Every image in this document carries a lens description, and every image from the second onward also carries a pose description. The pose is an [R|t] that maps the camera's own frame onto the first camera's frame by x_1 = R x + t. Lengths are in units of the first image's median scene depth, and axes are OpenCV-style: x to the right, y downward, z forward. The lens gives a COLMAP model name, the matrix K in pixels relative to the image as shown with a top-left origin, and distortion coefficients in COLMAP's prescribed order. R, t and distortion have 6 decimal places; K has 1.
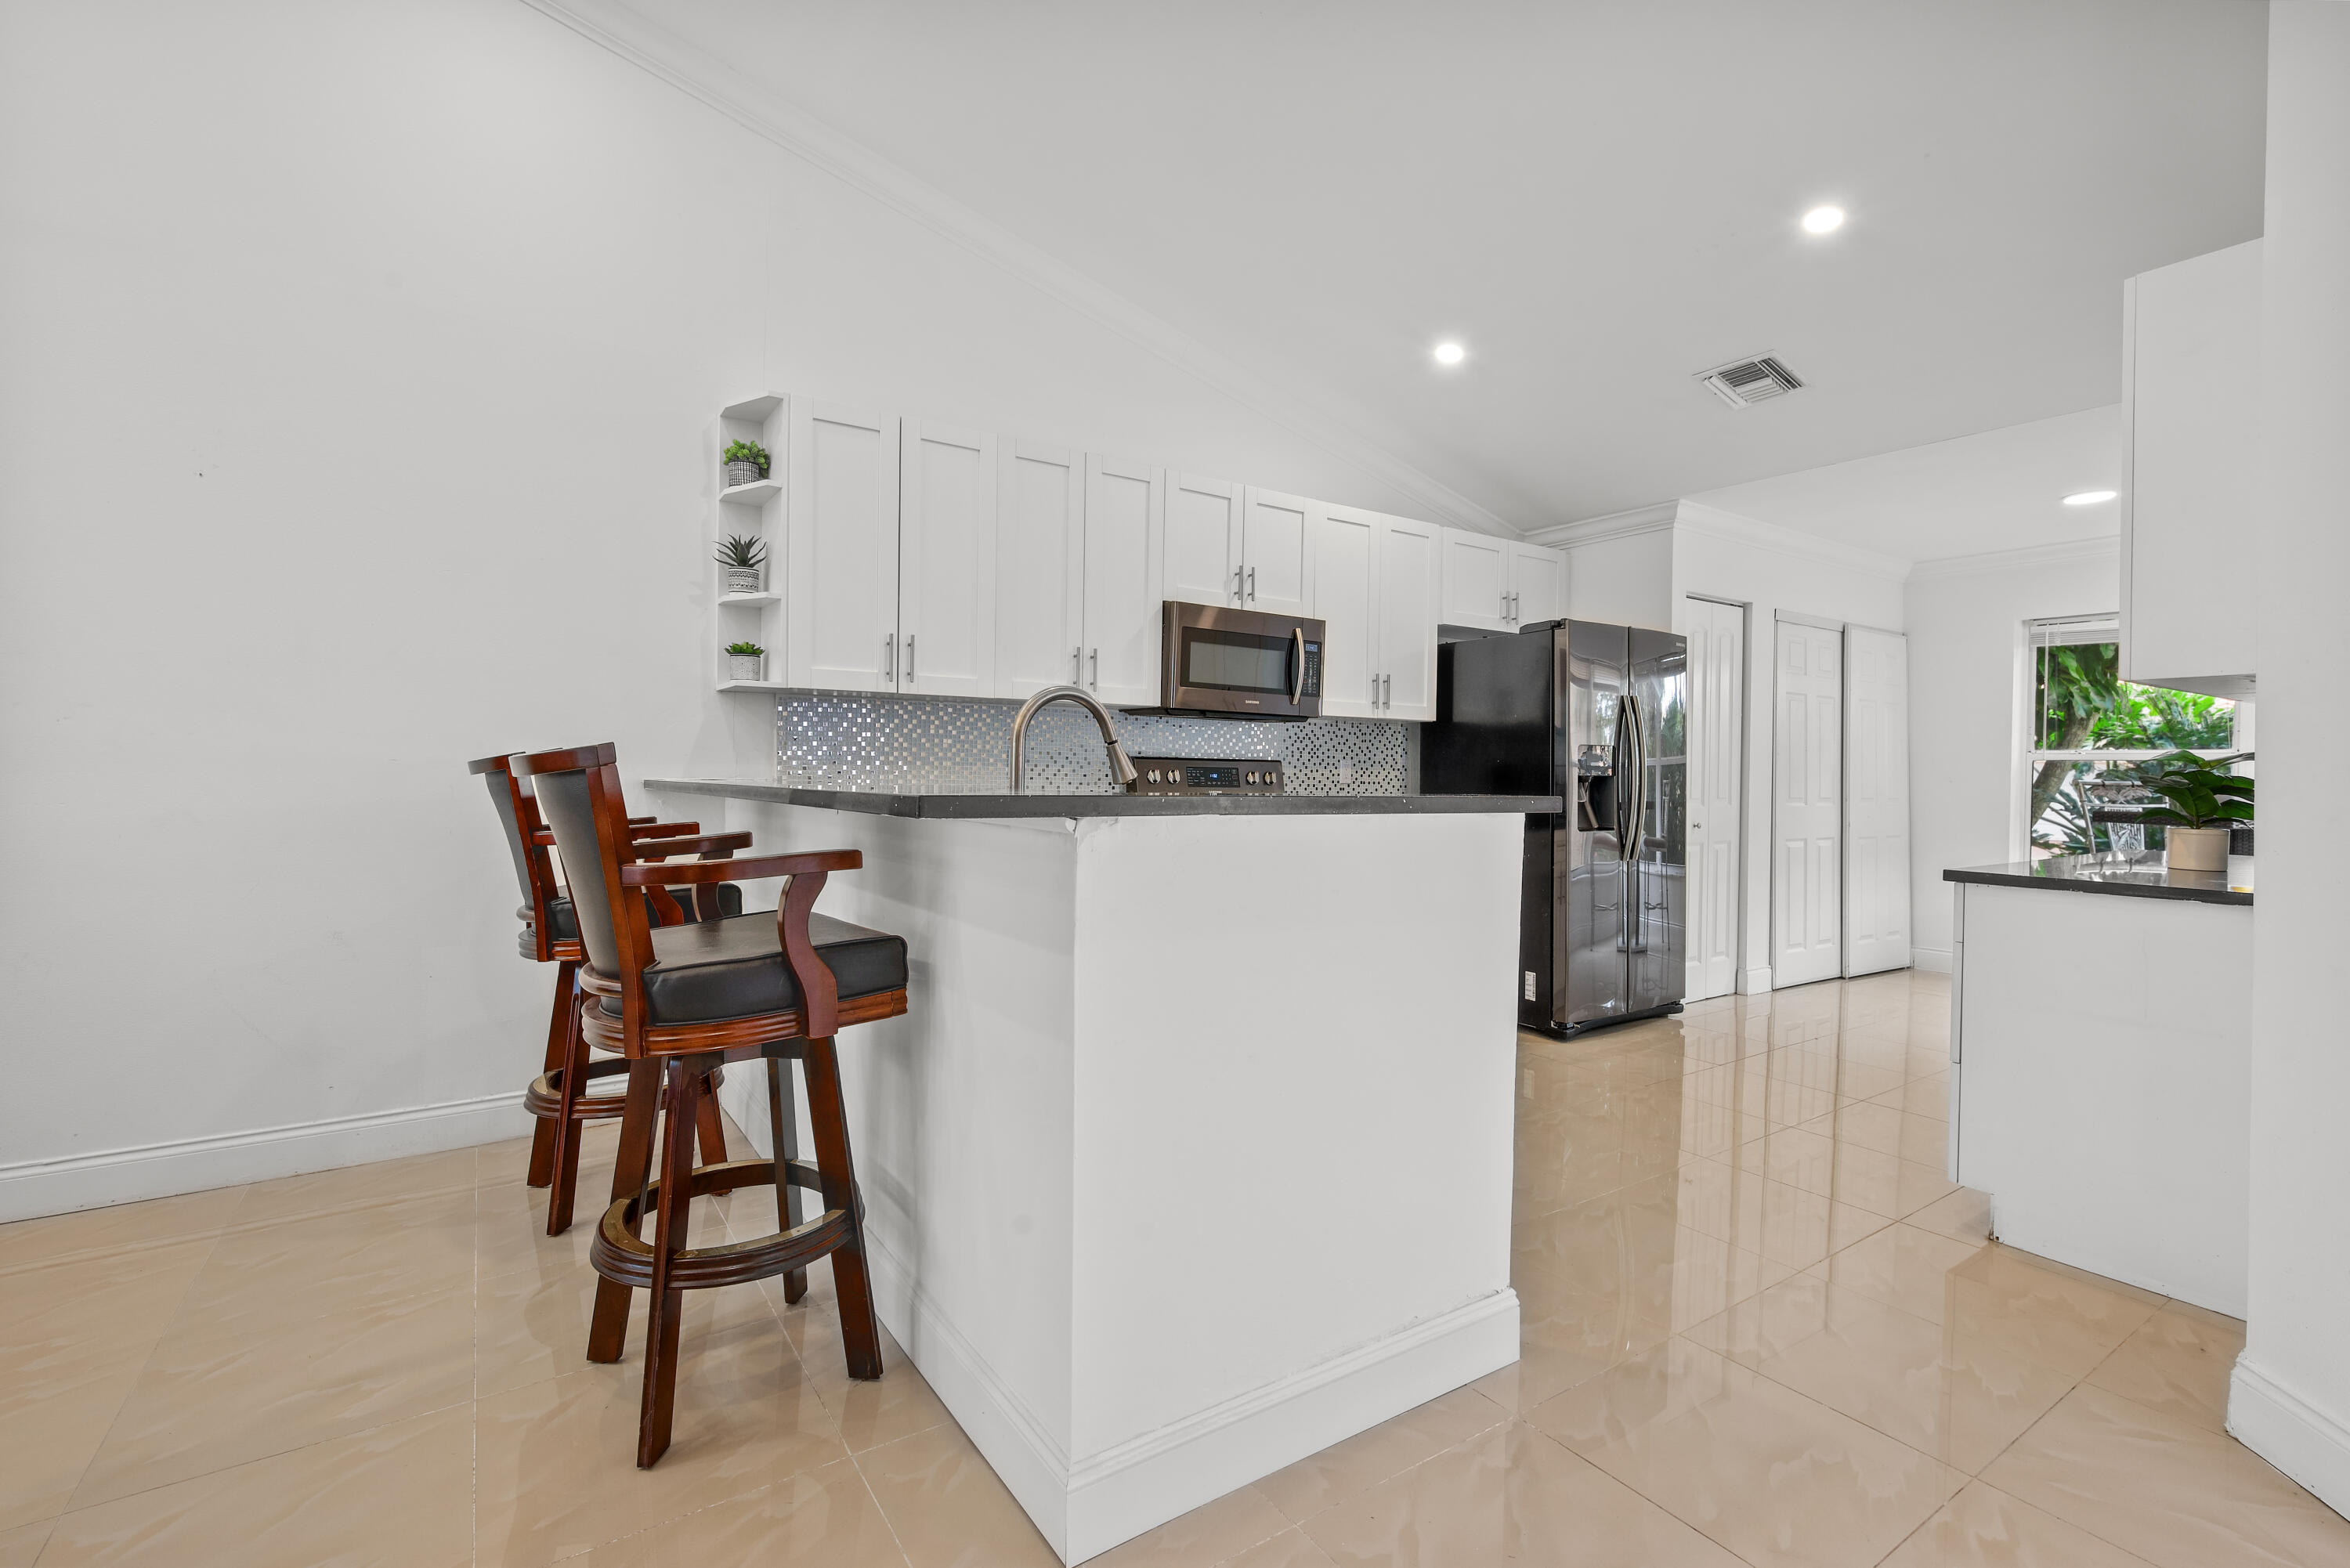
lens RADIAL K [[1034.9, 0, 1179.3], [0, 1034.9, 781.9], [0, 0, 1]] dist [-0.002040, -0.000236]
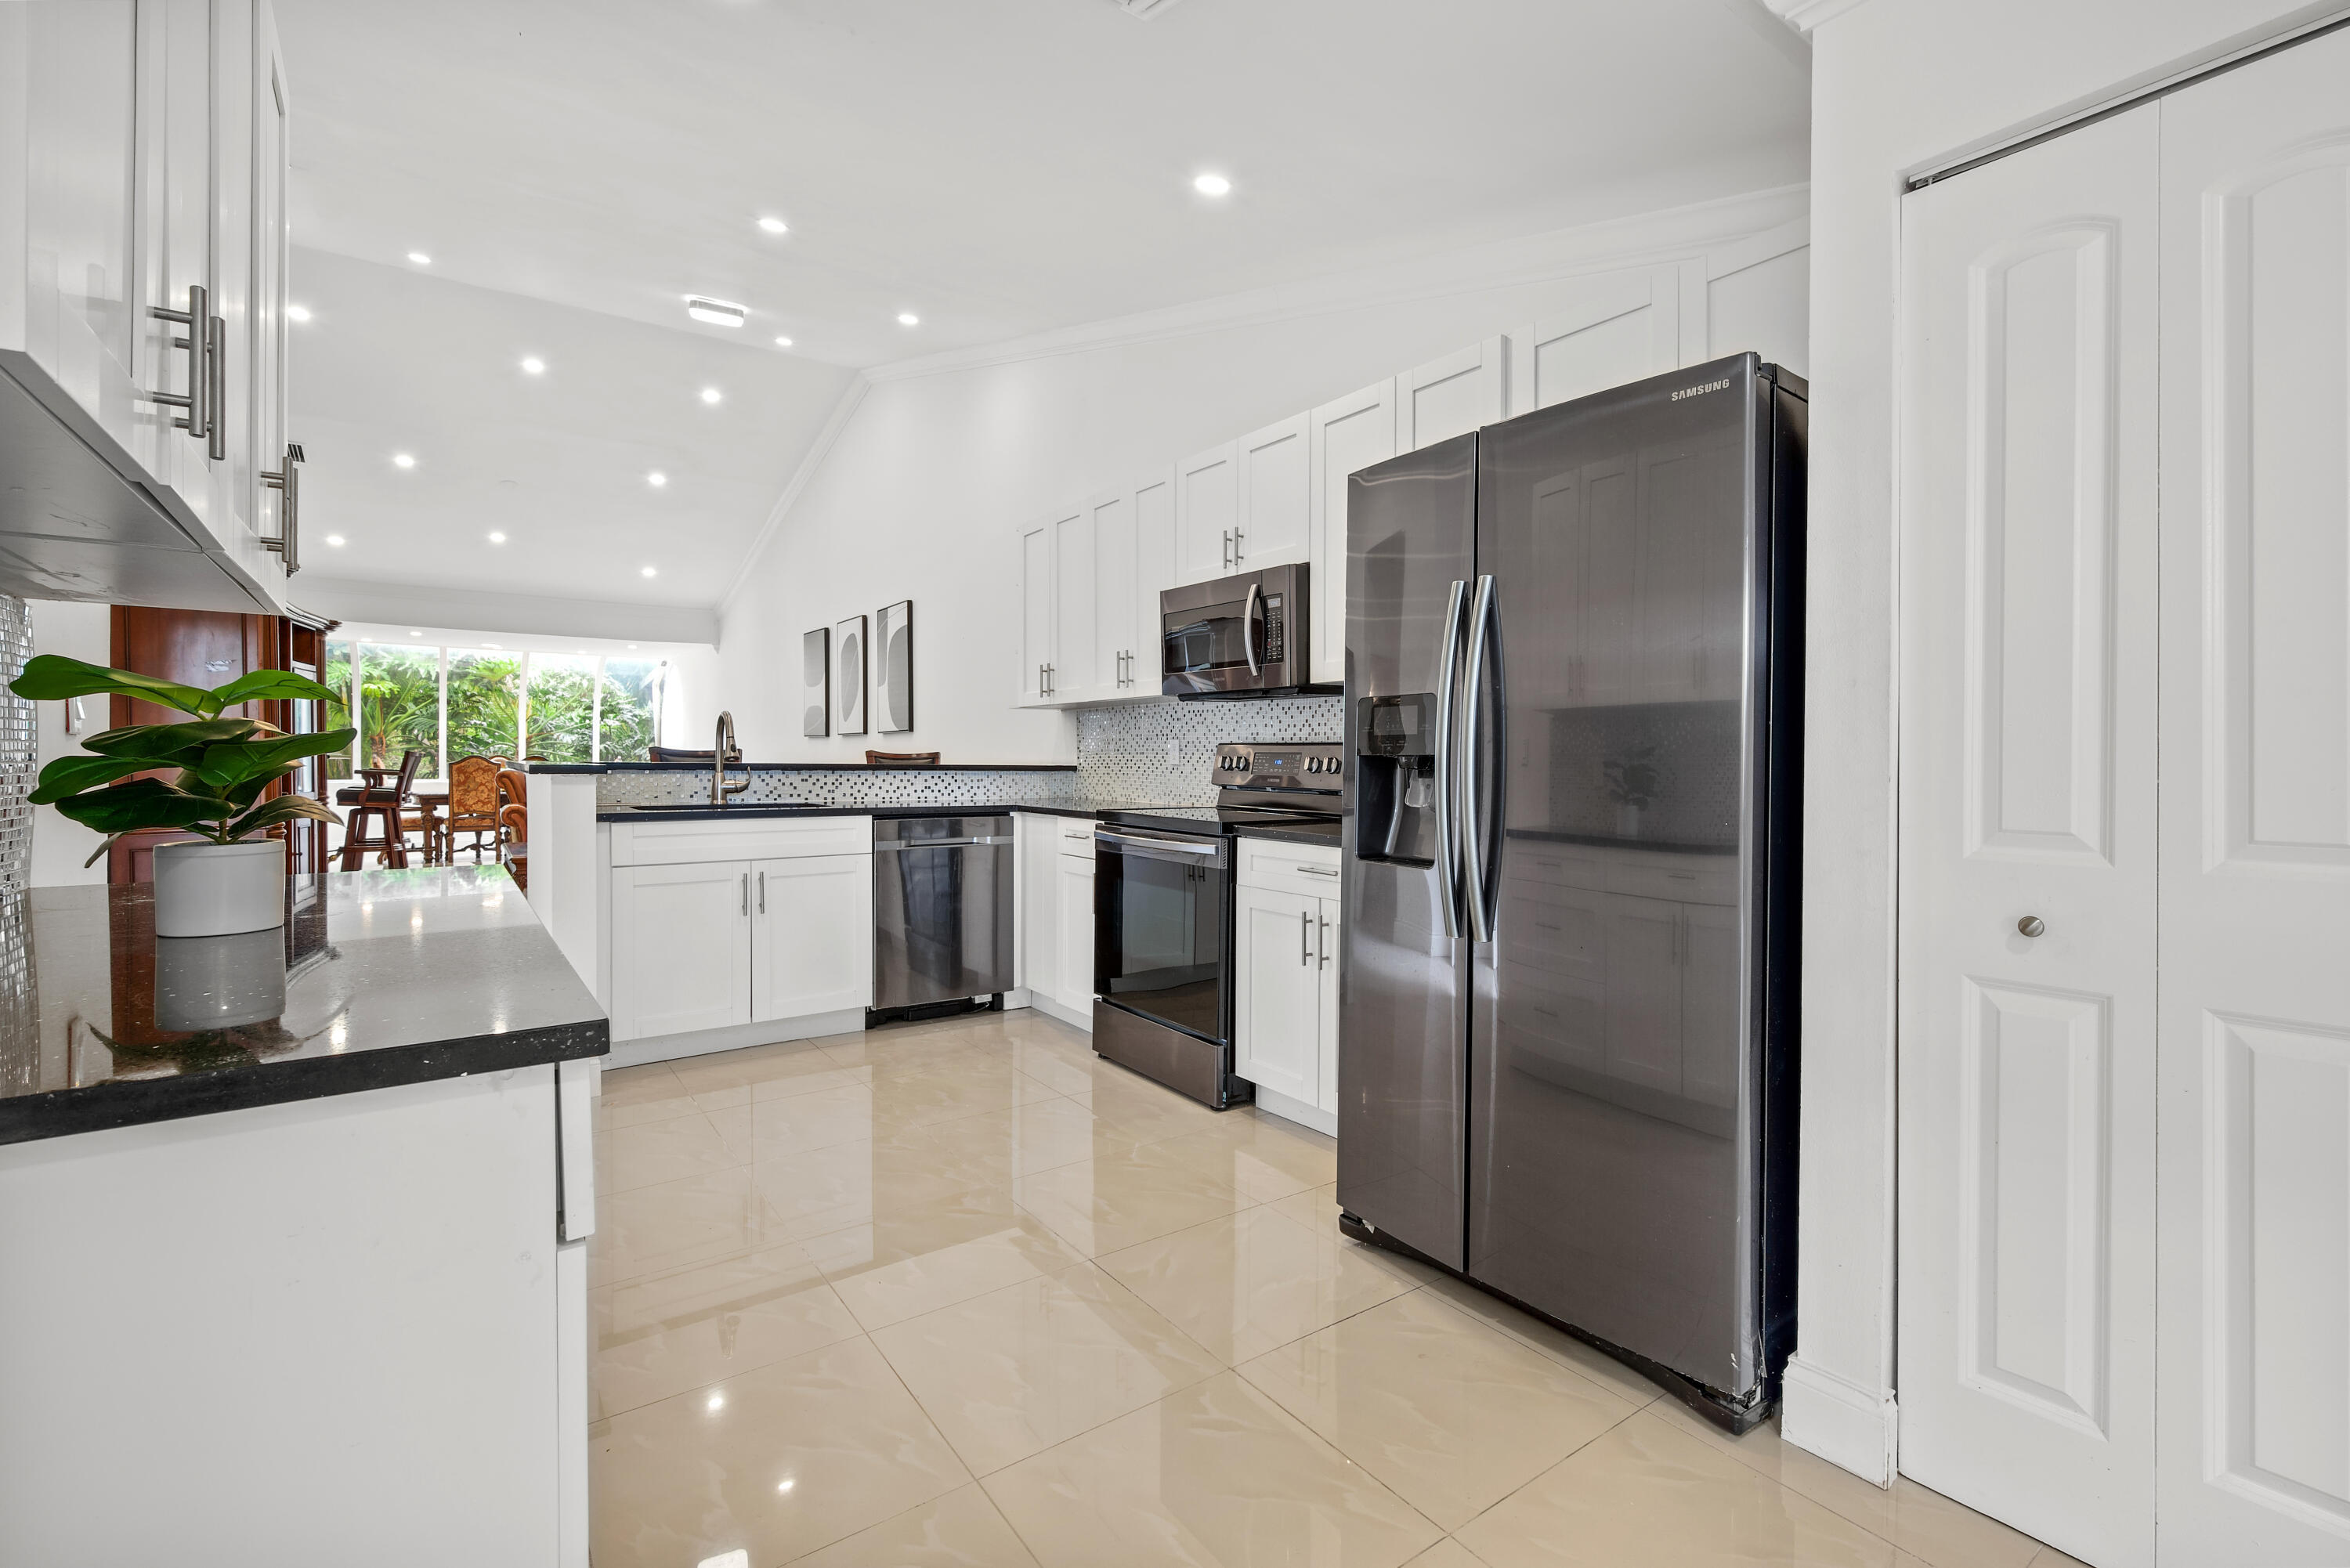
lens RADIAL K [[1030.3, 0, 1171.5], [0, 1030.3, 767.9], [0, 0, 1]] dist [-0.001698, 0.000041]
pose [[0.028772, -0.003449, -0.999580, 0.906147], [-0.017434, 0.999840, -0.003952, 0.004087], [0.999434, 0.017540, 0.028707, 0.874603]]
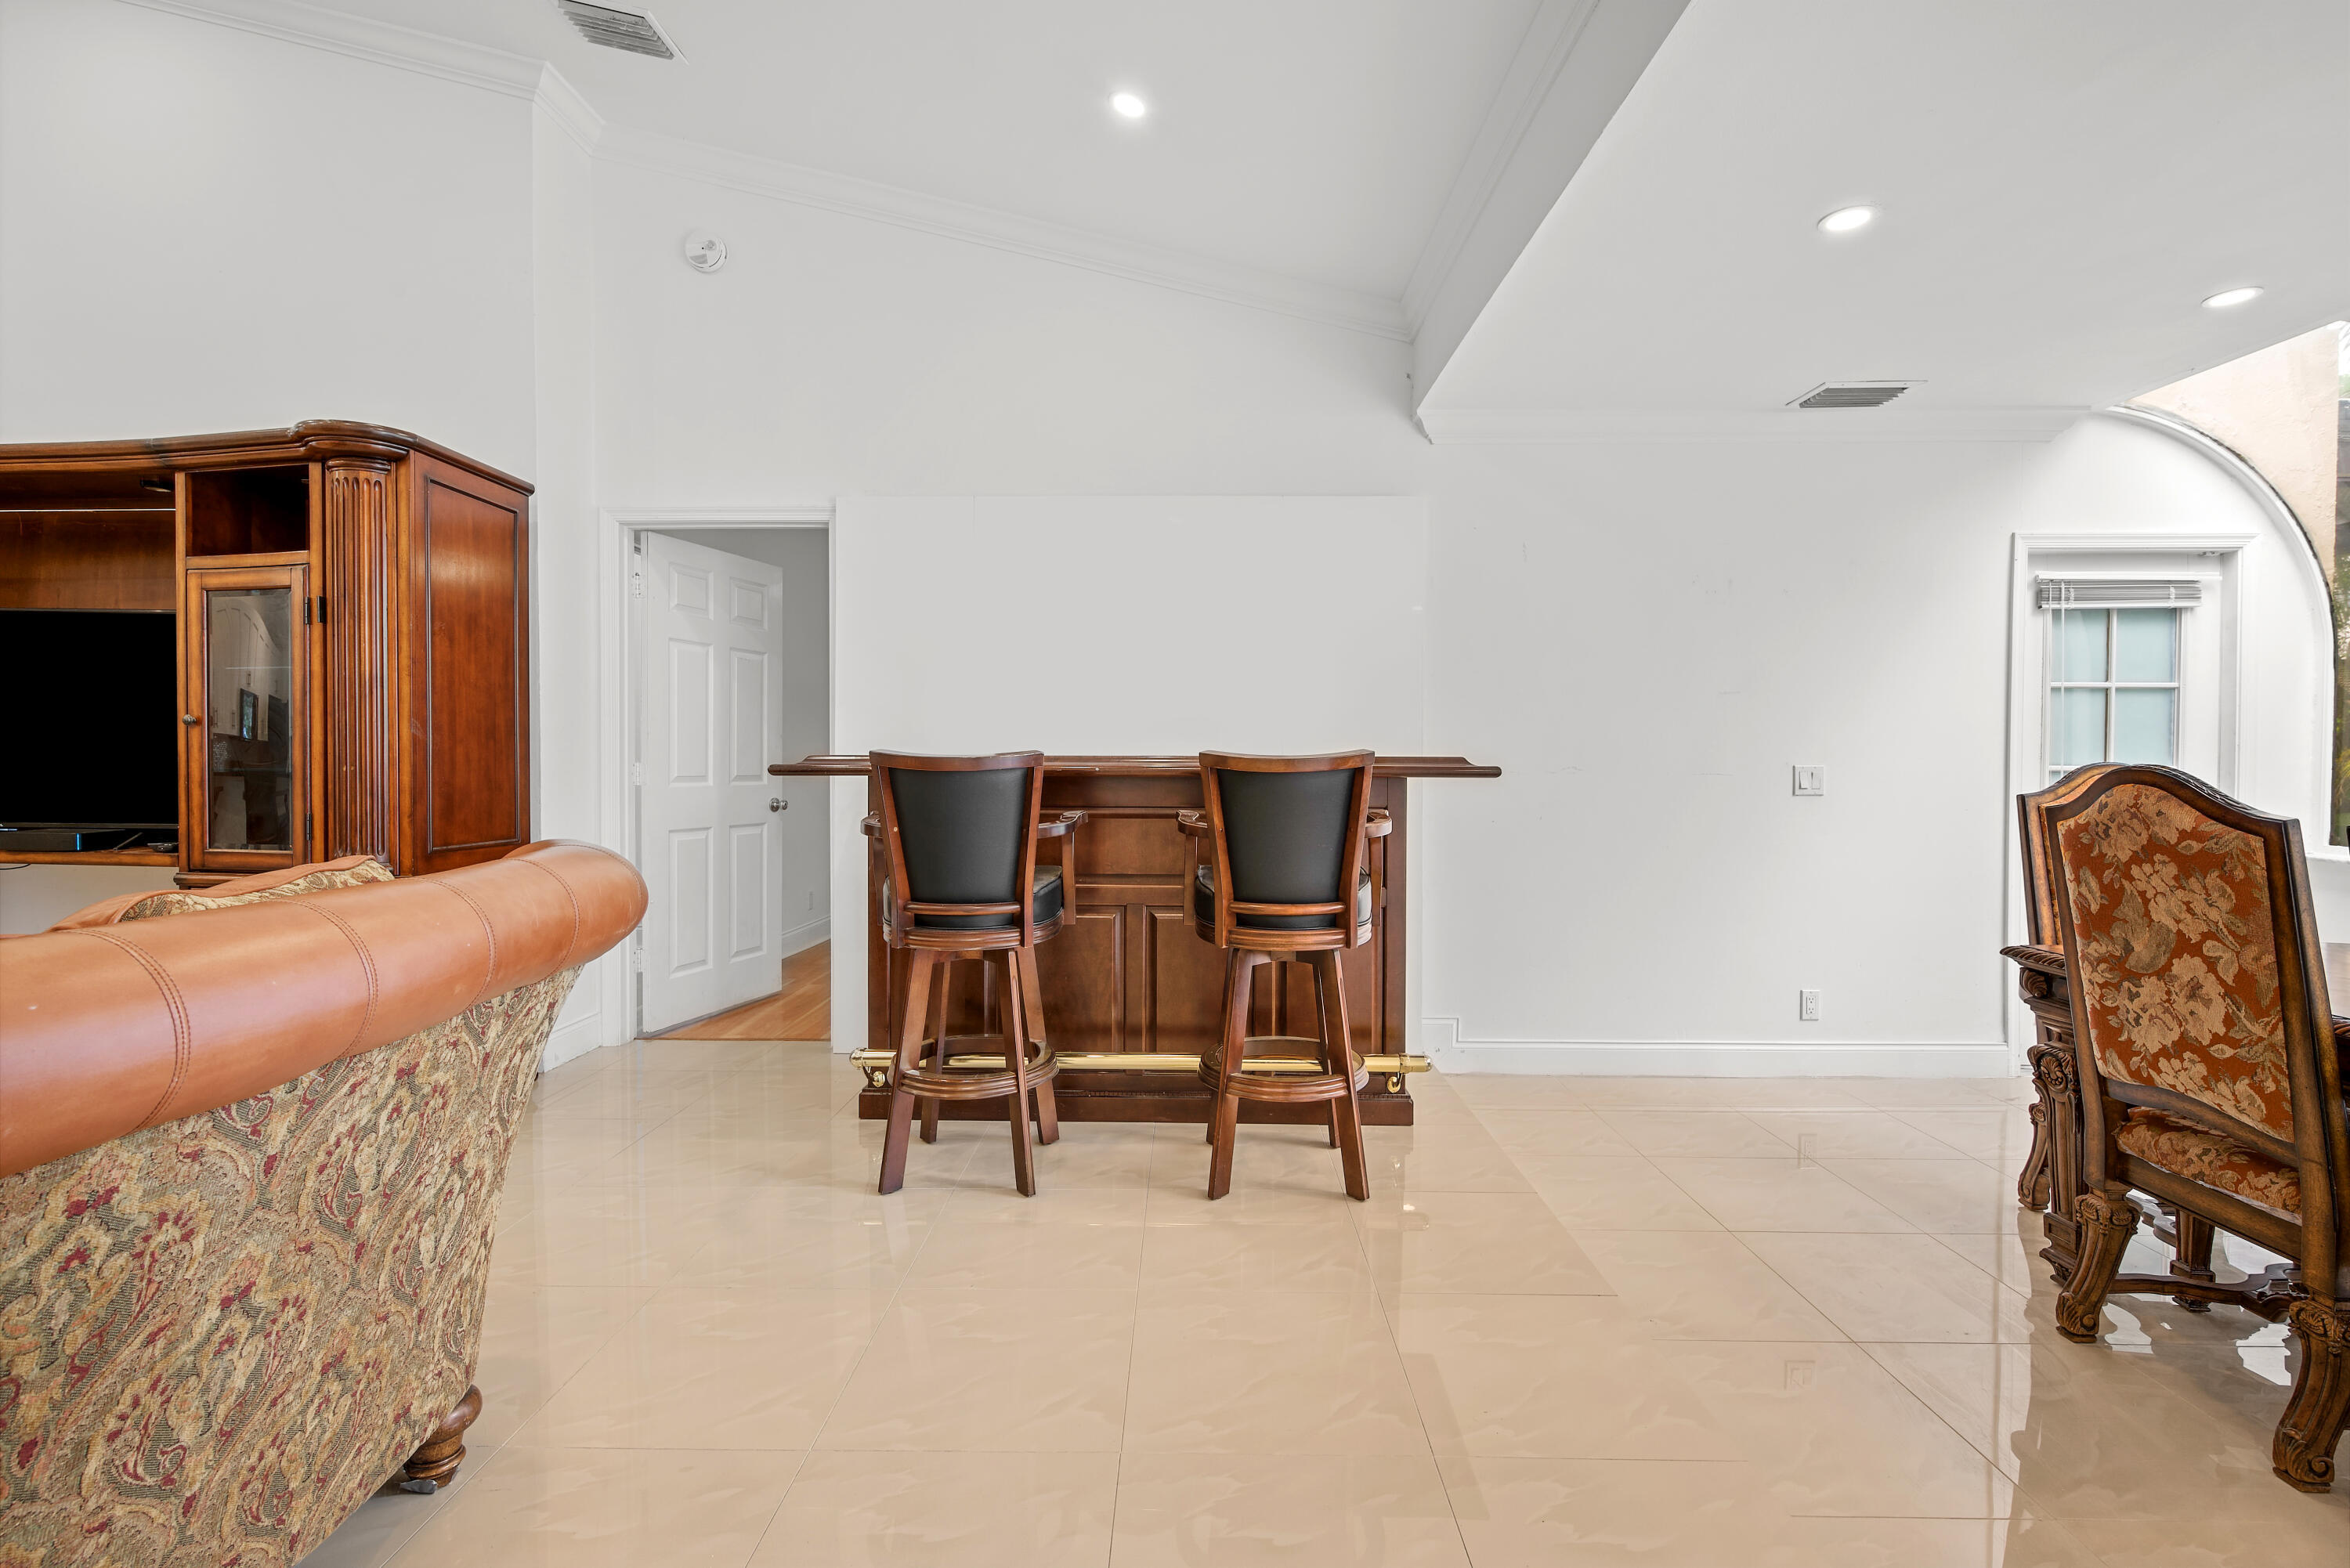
lens RADIAL K [[1021.6, 0, 1181.4], [0, 1021.6, 778.9], [0, 0, 1]] dist [-0.001322, -0.000357]
pose [[-0.822069, -0.025731, 0.568806, -1.698897], [-0.006433, 0.999334, 0.035910, -0.016502], [-0.569351, 0.025861, -0.821687, -0.235751]]
